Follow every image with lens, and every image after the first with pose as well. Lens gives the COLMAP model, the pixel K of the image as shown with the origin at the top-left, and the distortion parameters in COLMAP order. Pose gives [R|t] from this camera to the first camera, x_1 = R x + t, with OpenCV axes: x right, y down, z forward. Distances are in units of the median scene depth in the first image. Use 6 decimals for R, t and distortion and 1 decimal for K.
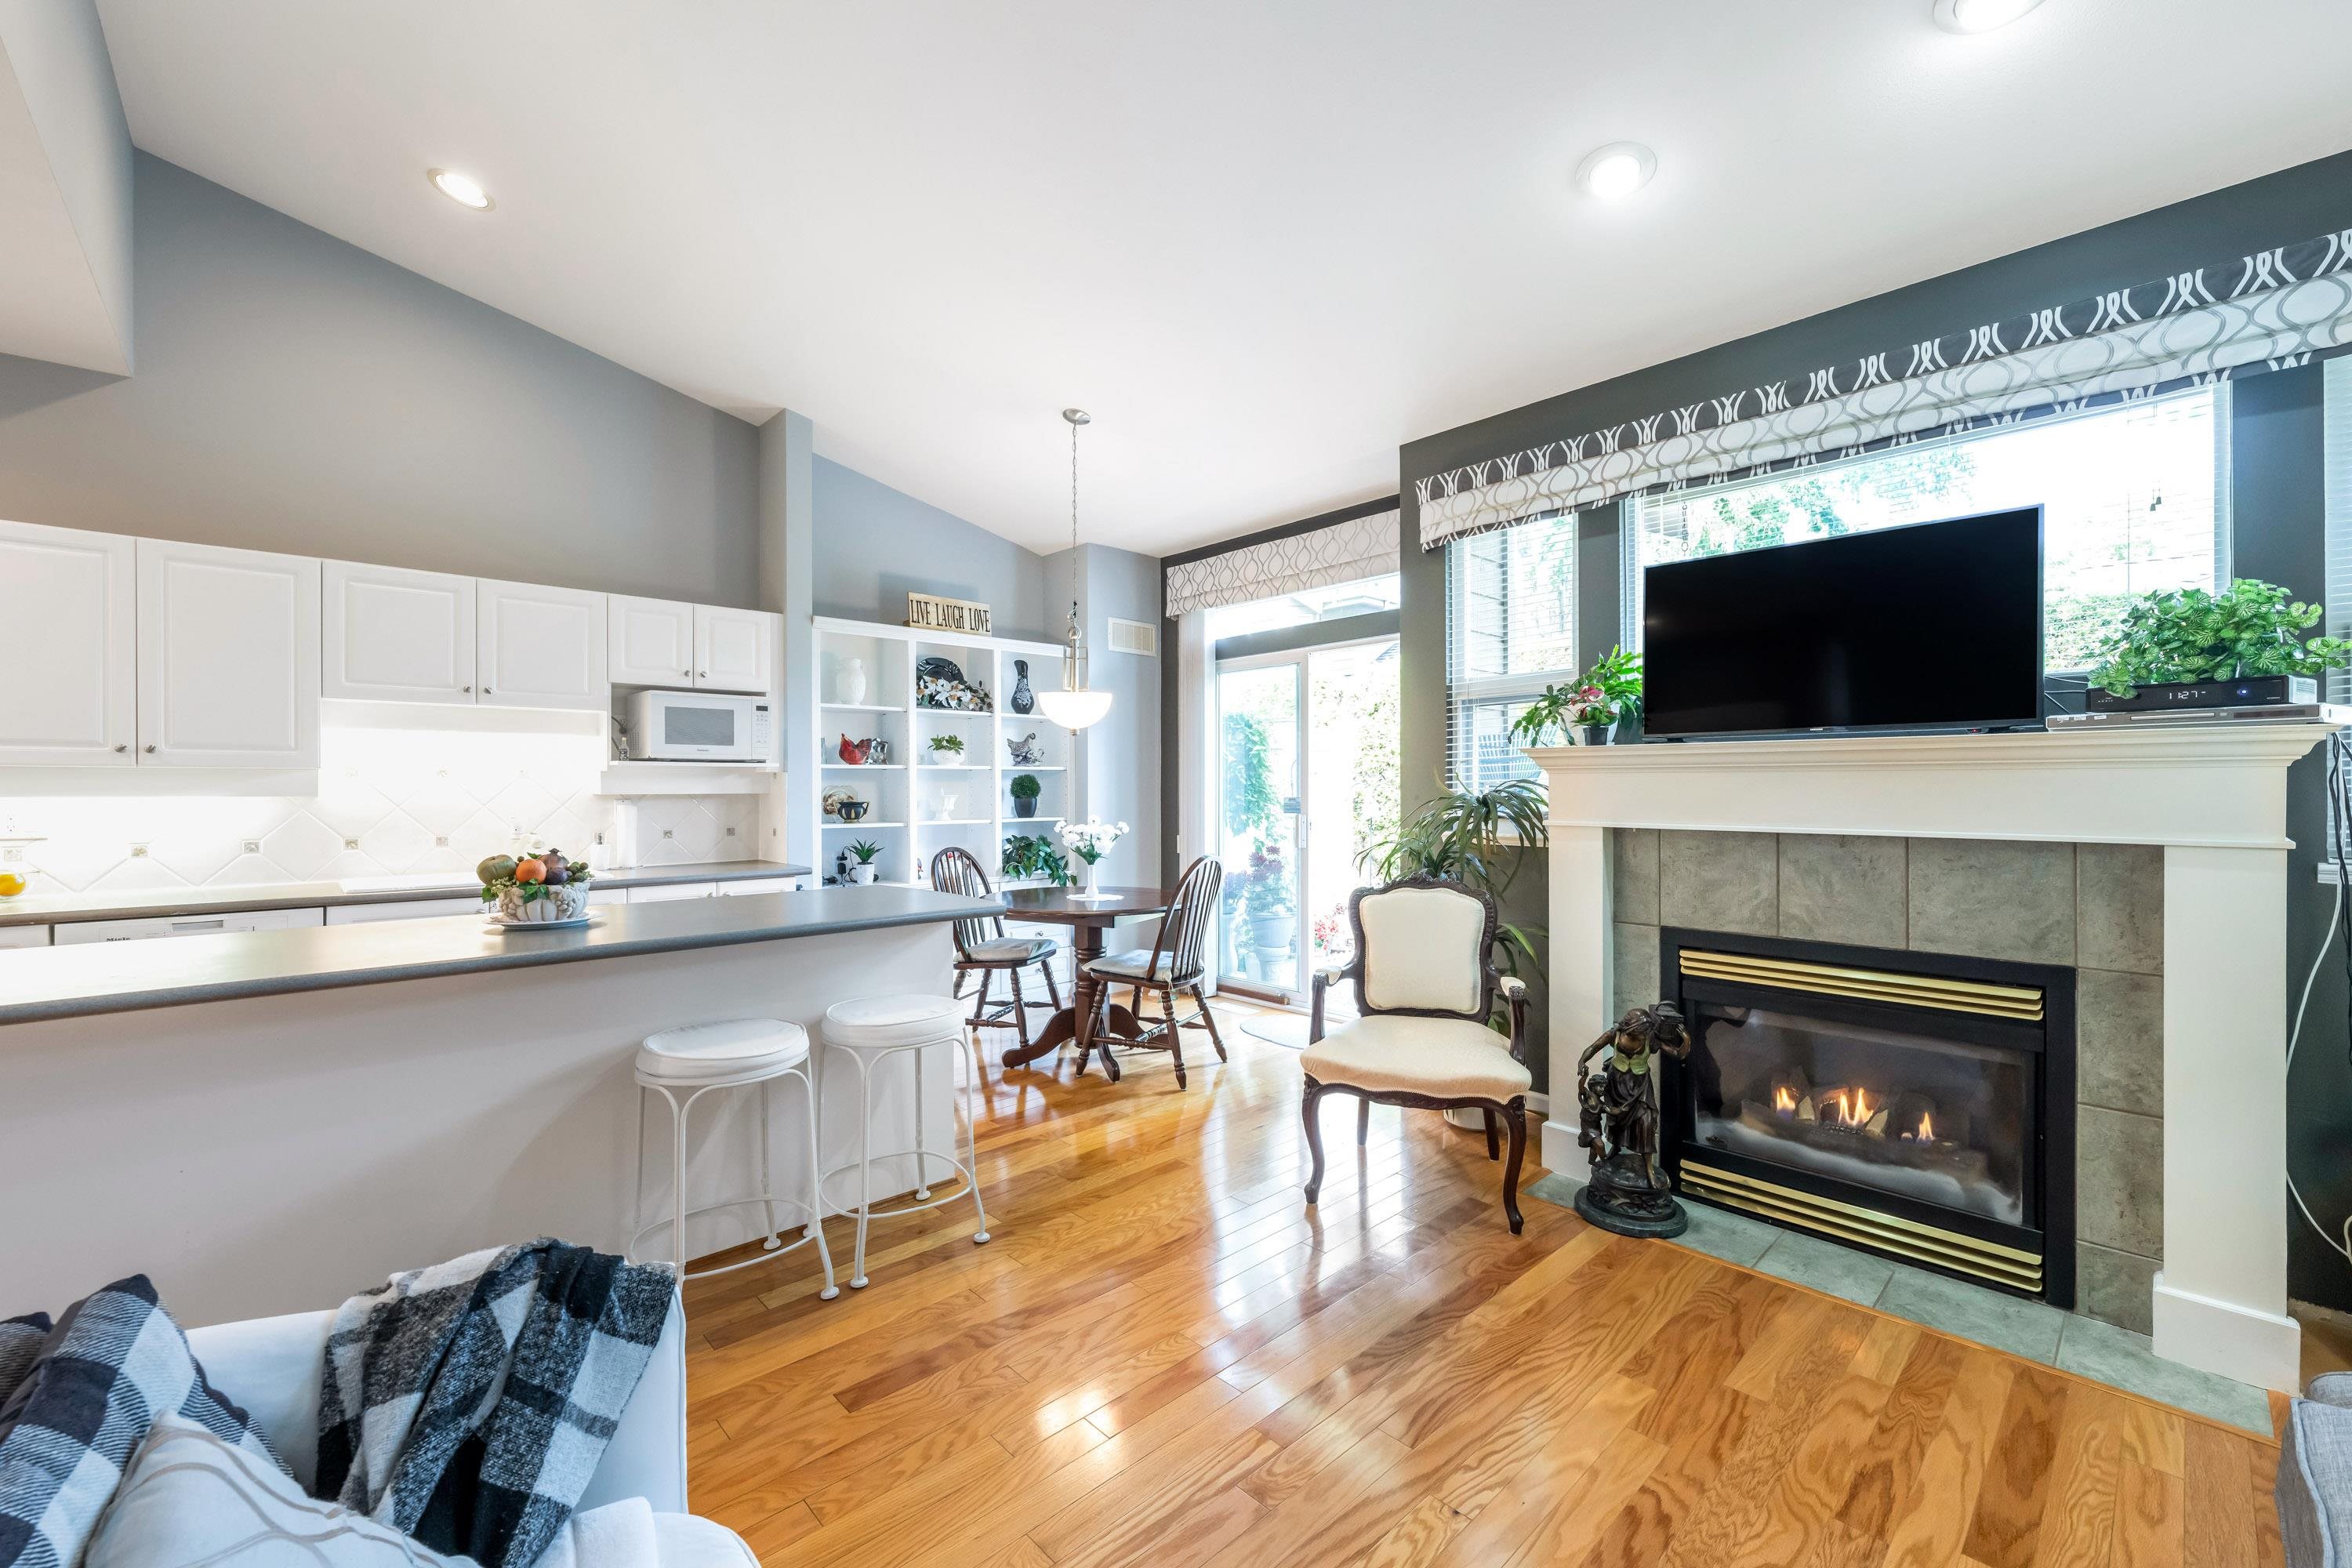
lens RADIAL K [[953.9, 0, 1183.6], [0, 953.9, 788.7], [0, 0, 1]] dist [-0.000775, 0.000111]
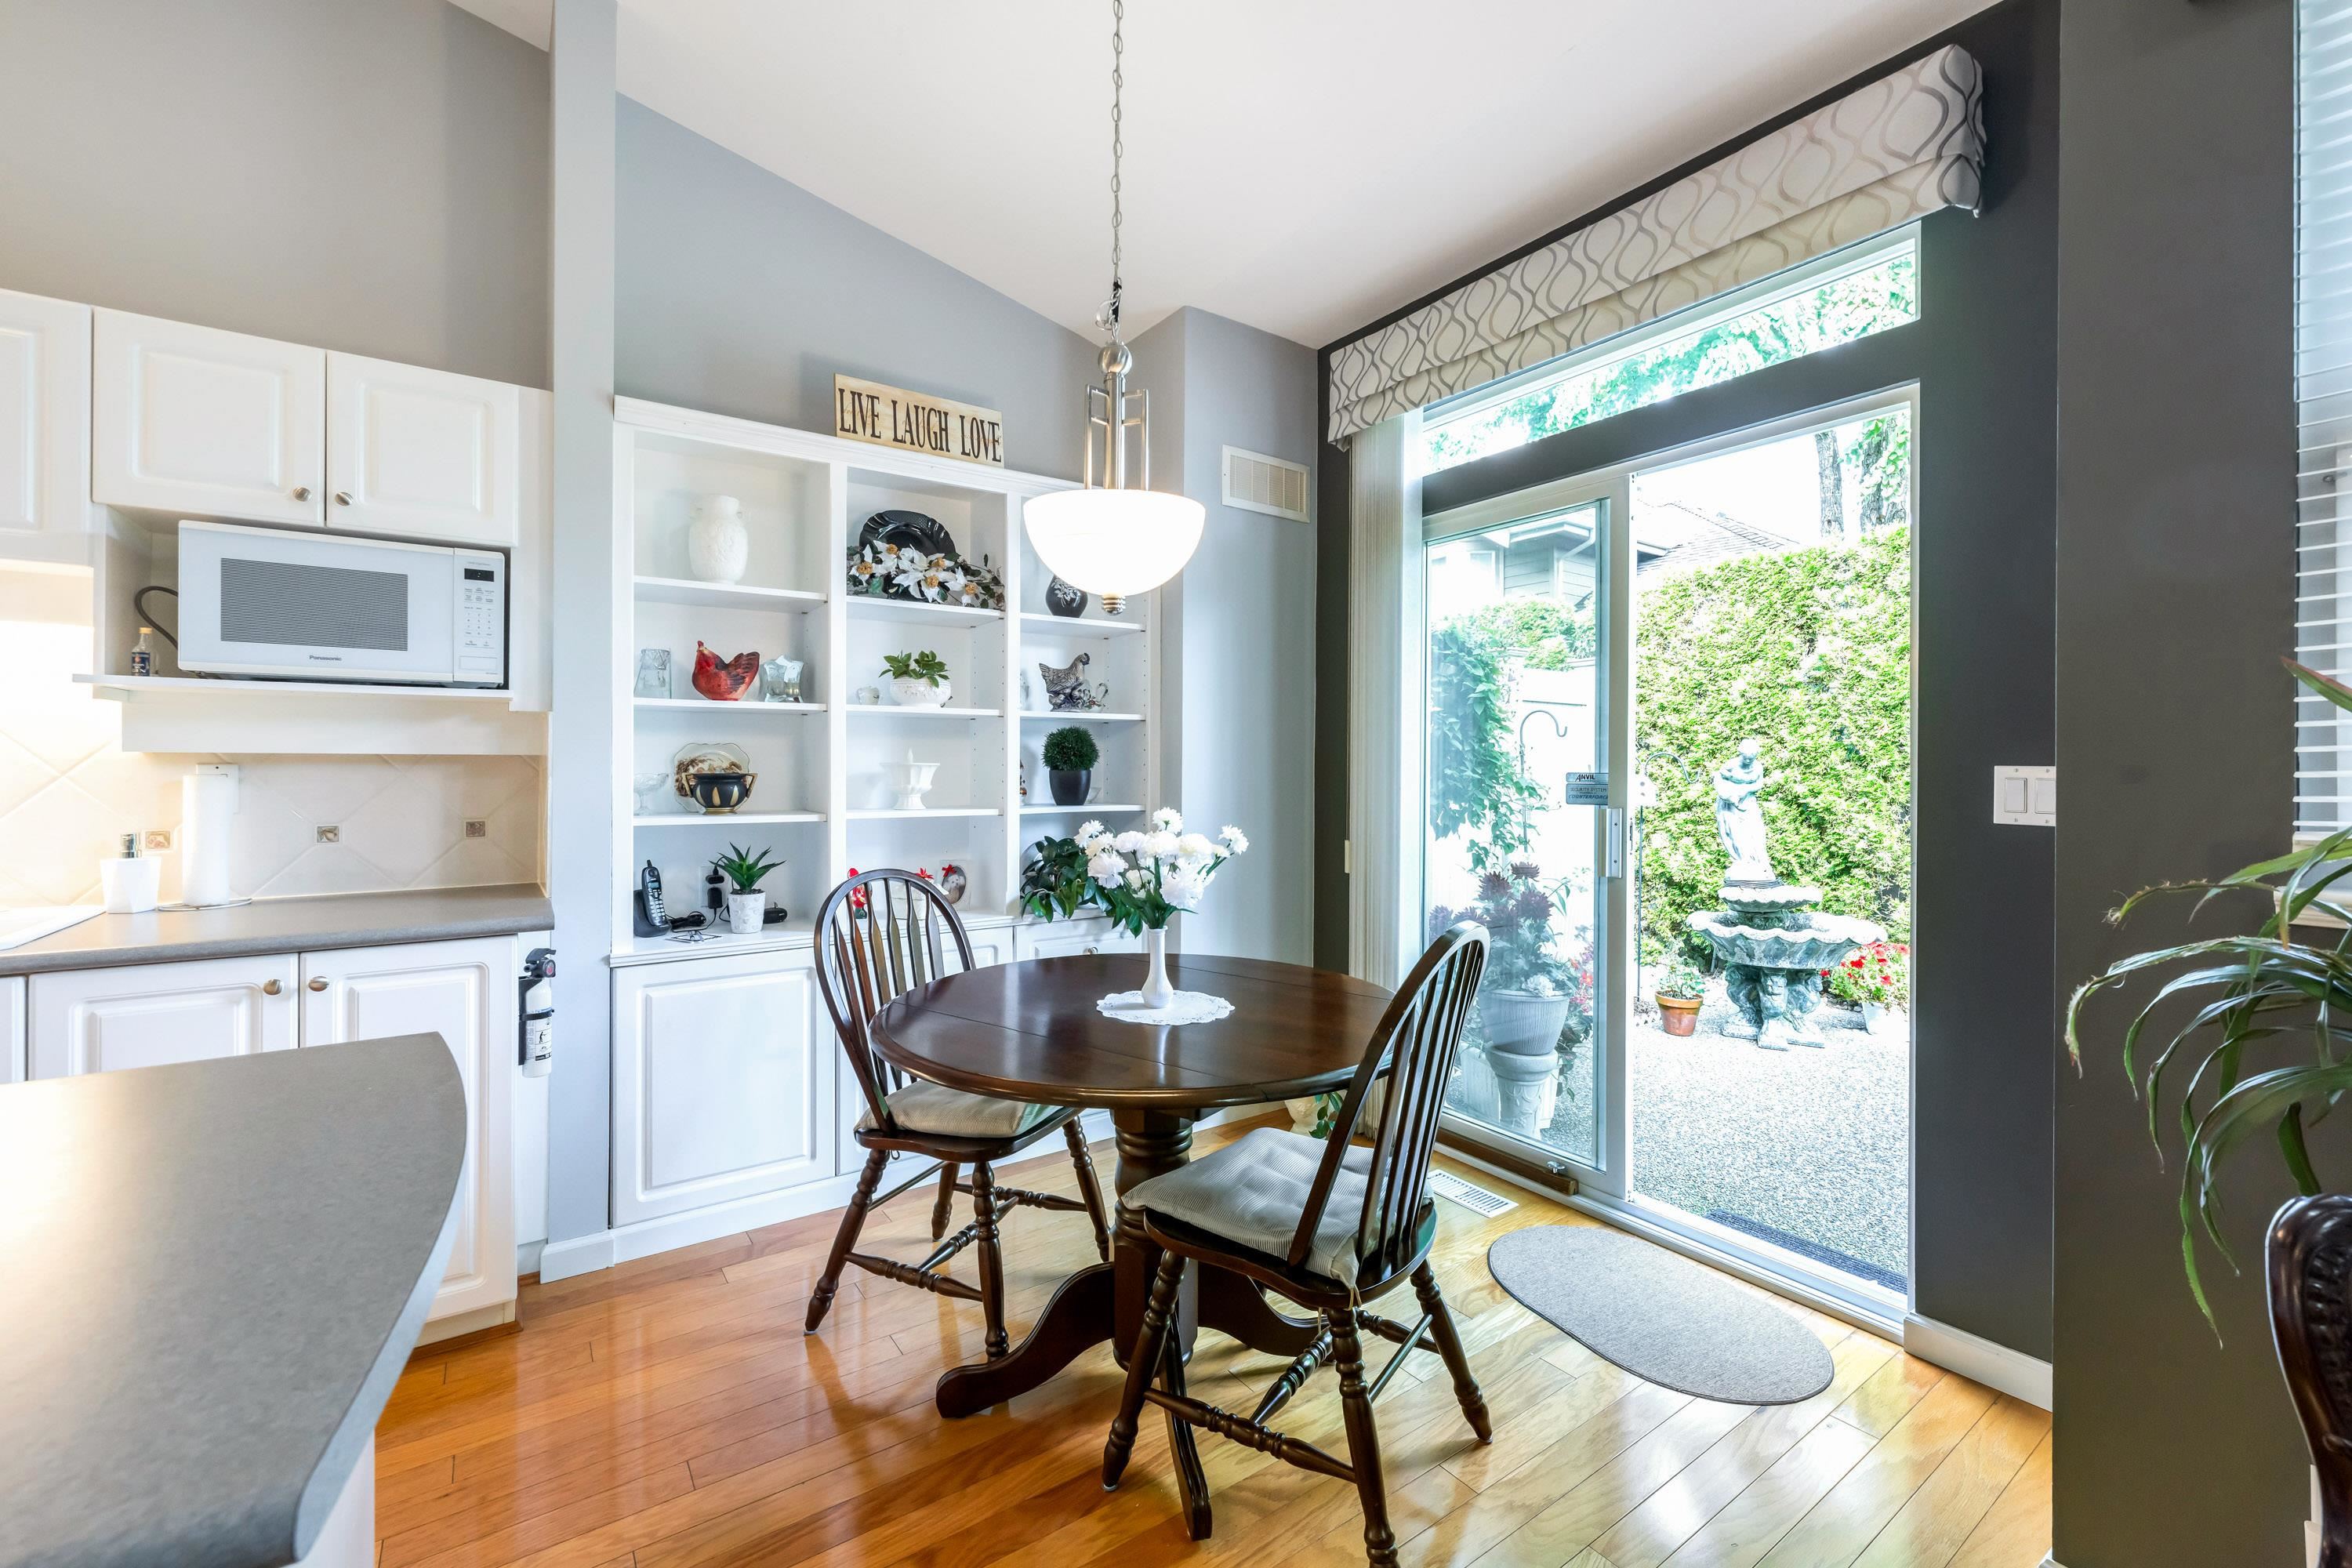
lens RADIAL K [[975.5, 0, 1184.1], [0, 975.5, 763.6], [0, 0, 1]] dist [0.000138, 0.000199]
pose [[0.989371, 0.007682, -0.145211, -0.023648], [-0.007886, 0.999969, -0.000828, 0.007918], [0.145200, 0.001964, 0.989400, 0.588792]]
